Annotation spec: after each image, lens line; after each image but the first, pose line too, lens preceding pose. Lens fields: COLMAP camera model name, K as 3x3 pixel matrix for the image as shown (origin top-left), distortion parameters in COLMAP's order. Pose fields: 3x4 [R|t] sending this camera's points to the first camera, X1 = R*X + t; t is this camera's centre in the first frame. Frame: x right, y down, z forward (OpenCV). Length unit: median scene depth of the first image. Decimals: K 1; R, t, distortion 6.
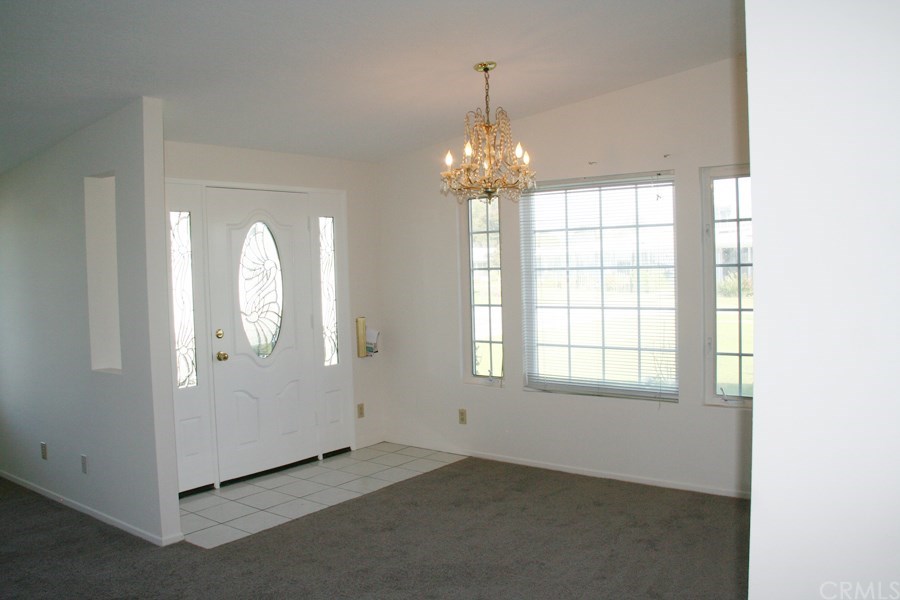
lens RADIAL K [[763.4, 0, 450.0], [0, 763.4, 300.0], [0, 0, 1]] dist [-0.183473, 0.161378]
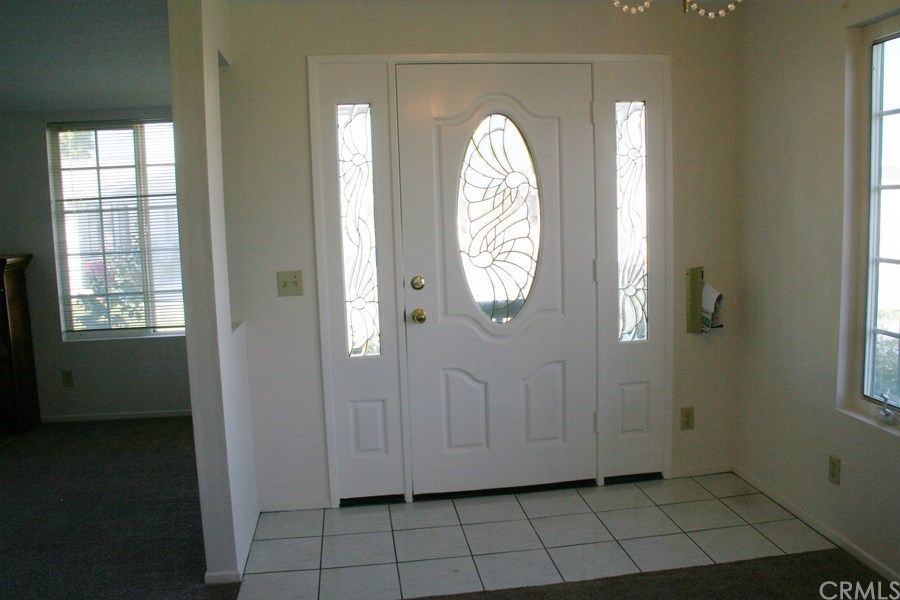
lens RADIAL K [[763.4, 0, 450.0], [0, 763.4, 300.0], [0, 0, 1]] dist [-0.183473, 0.161378]
pose [[0.708469, 0.084832, -0.700625, 0.185939], [-0.018594, 0.994648, 0.101630, -0.009517], [0.705497, -0.058975, 0.706255, 0.504464]]
